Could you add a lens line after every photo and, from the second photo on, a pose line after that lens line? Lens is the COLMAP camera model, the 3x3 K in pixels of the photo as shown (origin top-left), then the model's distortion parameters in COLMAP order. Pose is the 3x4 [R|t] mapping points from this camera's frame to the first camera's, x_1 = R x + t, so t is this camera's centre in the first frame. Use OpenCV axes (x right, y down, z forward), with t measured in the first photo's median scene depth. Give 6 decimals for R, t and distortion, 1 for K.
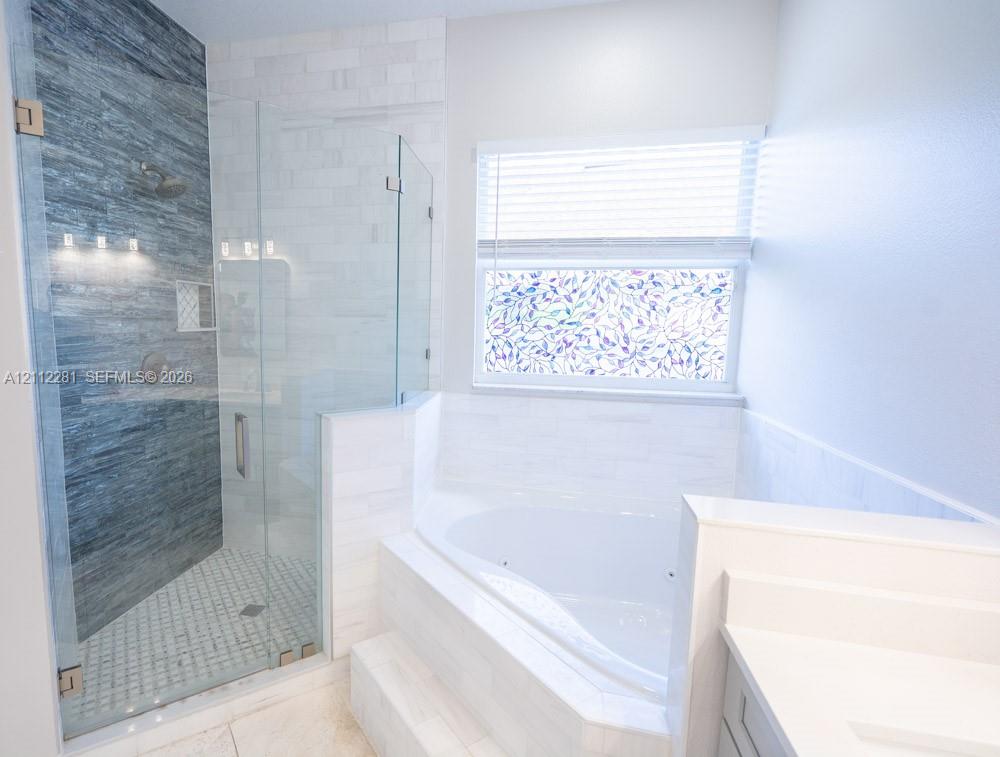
lens RADIAL K [[505.7, 0, 496.8], [0, 505.7, 382.3], [0, 0, 1]] dist [-0.005669, 0.000680]
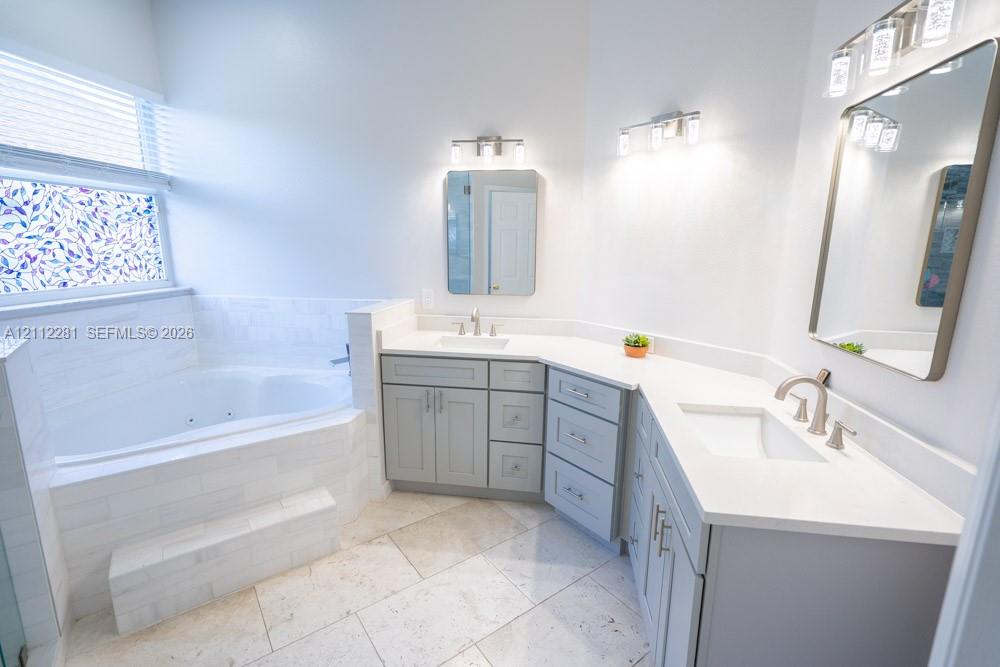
lens RADIAL K [[445.0, 0, 504.1], [0, 445.0, 330.1], [0, 0, 1]] dist [-0.007768, 0.002001]
pose [[-0.081325, -0.209534, 0.974414, -0.812265], [0.104862, 0.970427, 0.217429, -0.033293], [-0.991156, 0.119861, -0.056948, 0.173240]]
